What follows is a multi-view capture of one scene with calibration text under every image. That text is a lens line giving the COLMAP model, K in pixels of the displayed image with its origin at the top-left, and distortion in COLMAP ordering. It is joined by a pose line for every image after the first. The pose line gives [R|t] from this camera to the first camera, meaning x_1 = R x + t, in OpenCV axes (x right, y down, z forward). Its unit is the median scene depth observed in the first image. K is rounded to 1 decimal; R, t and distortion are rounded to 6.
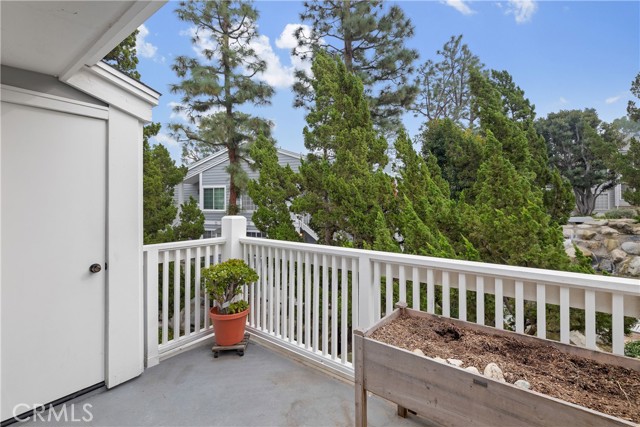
lens RADIAL K [[287.5, 0, 343.2], [0, 287.5, 199.2], [0, 0, 1]] dist [0.000416, 0.000047]
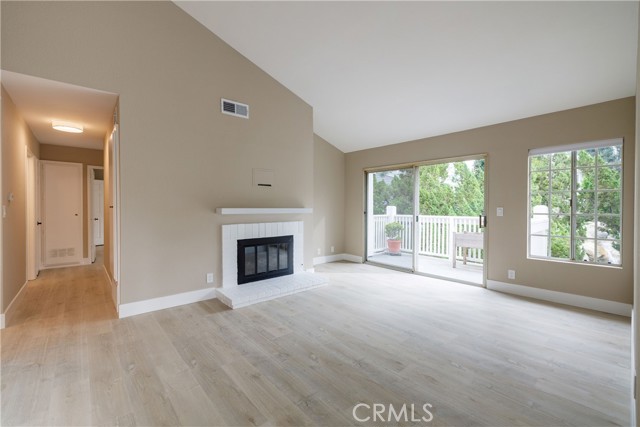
lens RADIAL K [[274.2, 0, 316.2], [0, 274.2, 211.3], [0, 0, 1]] dist [0.001882, 0.000179]
pose [[0.967141, 0.009384, -0.254069, -0.099878], [-0.001740, 0.999540, 0.030294, 0.007409], [0.254236, -0.028857, 0.966712, -0.379138]]
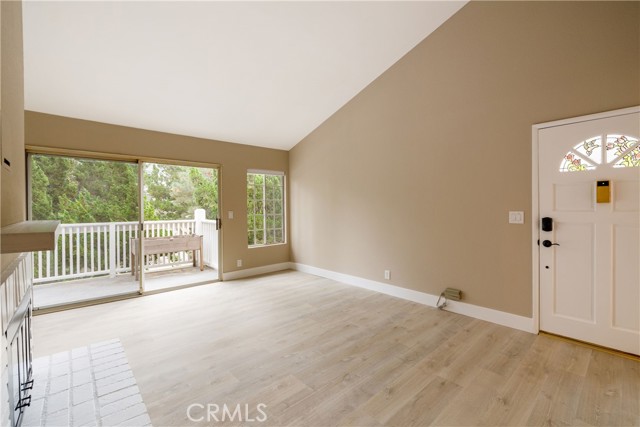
lens RADIAL K [[287.4, 0, 318.3], [0, 287.4, 209.7], [0, 0, 1]] dist [-0.005603, -0.000861]
pose [[0.220342, -0.006727, 0.975400, -0.342059], [-0.008434, 0.999926, 0.008802, 0.005499], [-0.975386, -0.010166, 0.220269, -0.229411]]
